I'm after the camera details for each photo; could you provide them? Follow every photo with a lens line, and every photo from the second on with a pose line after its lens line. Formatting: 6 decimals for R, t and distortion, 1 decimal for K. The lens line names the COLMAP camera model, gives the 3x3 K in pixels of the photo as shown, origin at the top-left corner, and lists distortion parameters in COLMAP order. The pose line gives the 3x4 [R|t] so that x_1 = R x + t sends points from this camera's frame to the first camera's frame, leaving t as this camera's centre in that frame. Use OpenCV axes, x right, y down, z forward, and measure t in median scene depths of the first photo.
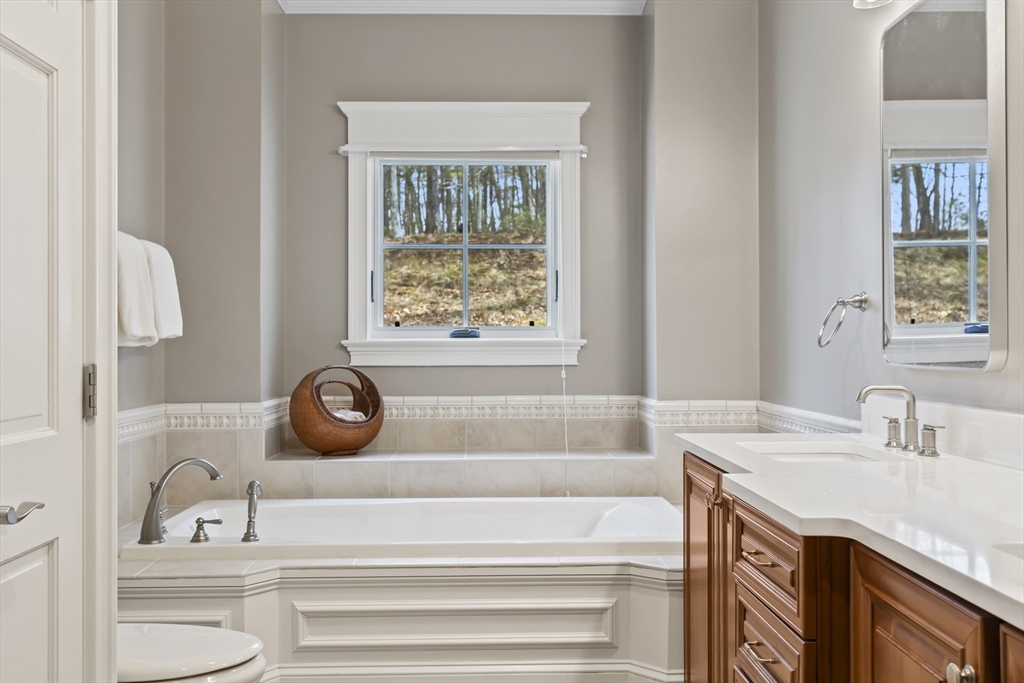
lens RADIAL K [[1027.9, 0, 513.1], [0, 1027.9, 341.8], [0, 0, 1]] dist [0.014069, 0.000000]
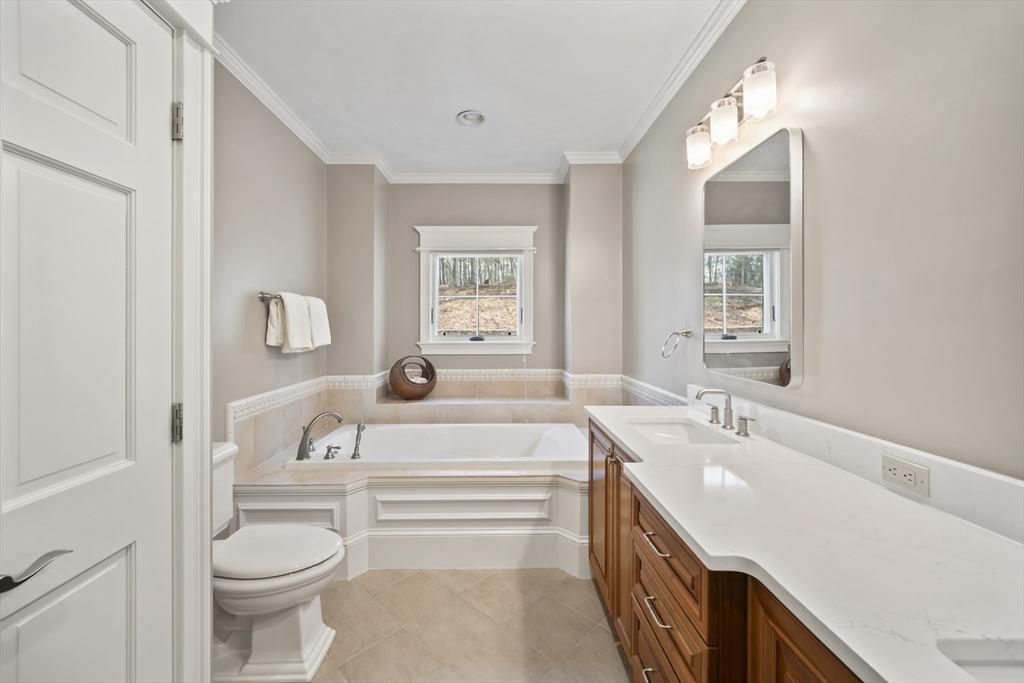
lens RADIAL K [[414.4, 0, 498.9], [0, 414.4, 327.4], [0, 0, 1]] dist [-0.001558, 0.000893]
pose [[0.999782, 0.002608, -0.020702, 0.020123], [-0.002573, 0.999995, 0.001737, -0.045881], [0.020706, -0.001684, 0.999784, 0.245086]]
